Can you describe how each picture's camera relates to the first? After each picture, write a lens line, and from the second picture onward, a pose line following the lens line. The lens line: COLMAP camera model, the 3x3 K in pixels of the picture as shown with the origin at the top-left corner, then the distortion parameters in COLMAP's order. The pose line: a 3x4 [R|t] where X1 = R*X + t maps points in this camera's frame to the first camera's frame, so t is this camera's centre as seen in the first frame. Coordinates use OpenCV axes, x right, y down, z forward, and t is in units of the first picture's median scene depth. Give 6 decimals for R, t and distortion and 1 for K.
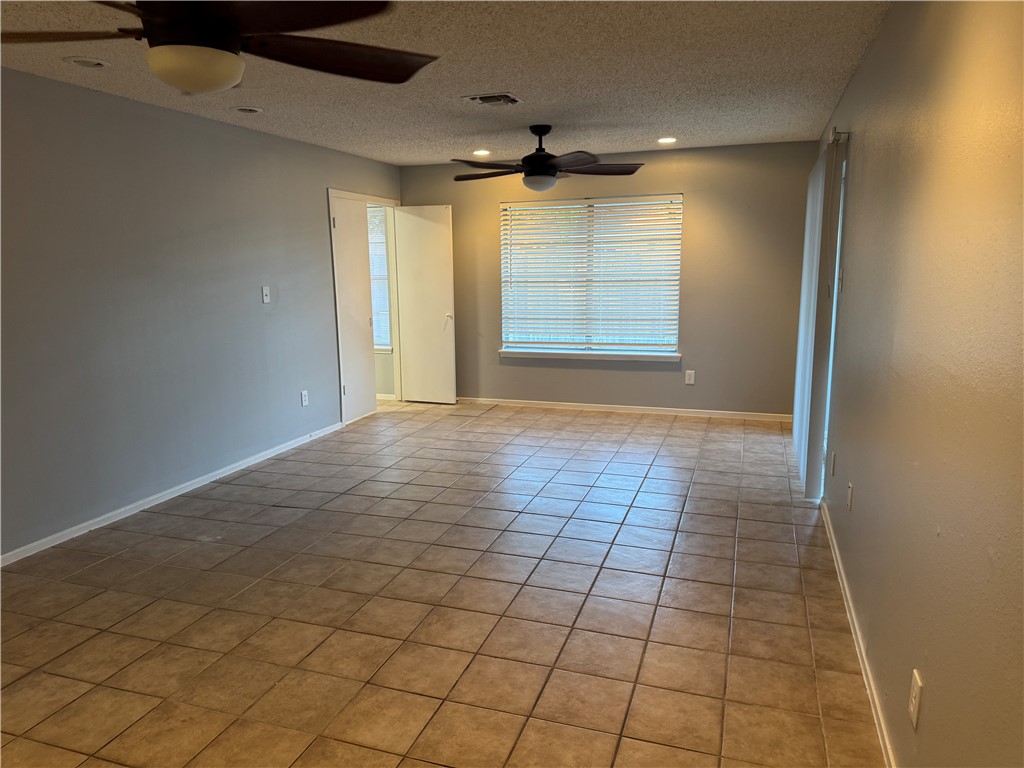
lens RADIAL K [[728.2, 0, 509.9], [0, 728.2, 386.2], [0, 0, 1]] dist [0.036327, -0.023242]
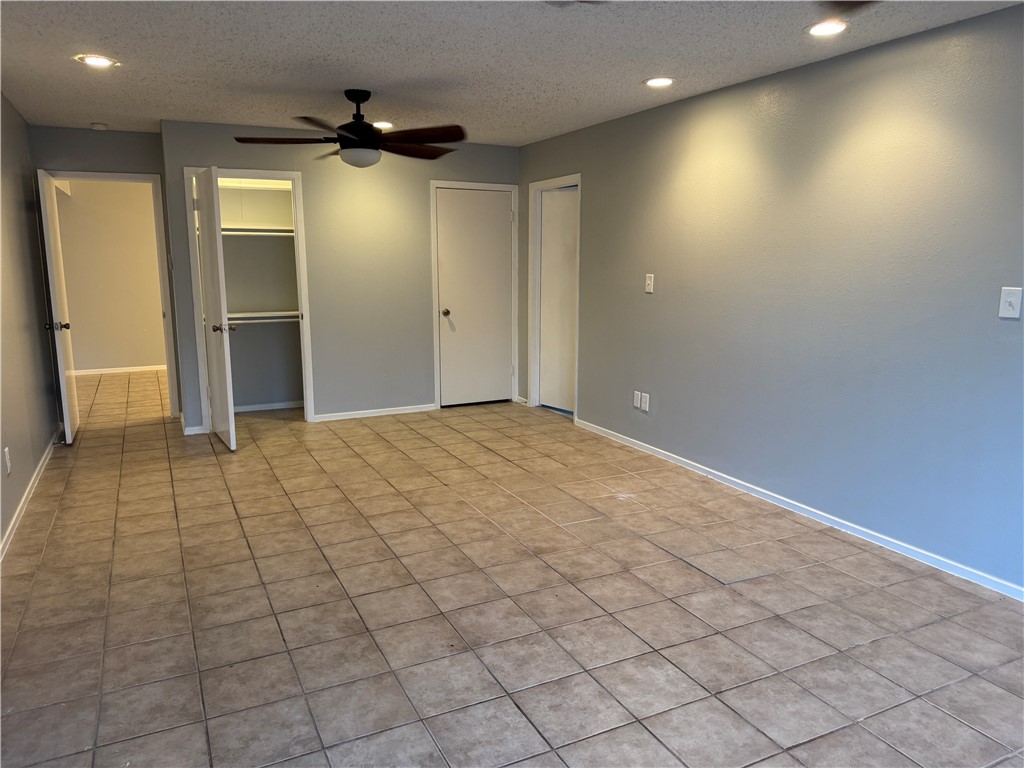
lens RADIAL K [[728.2, 0, 513.0], [0, 728.2, 382.1], [0, 0, 1]] dist [0.036327, -0.023242]
pose [[-0.703356, 0.135105, -0.697880, 0.617066], [-0.119418, 0.945360, 0.303371, -0.365705], [0.700735, 0.296718, -0.648791, 2.090359]]
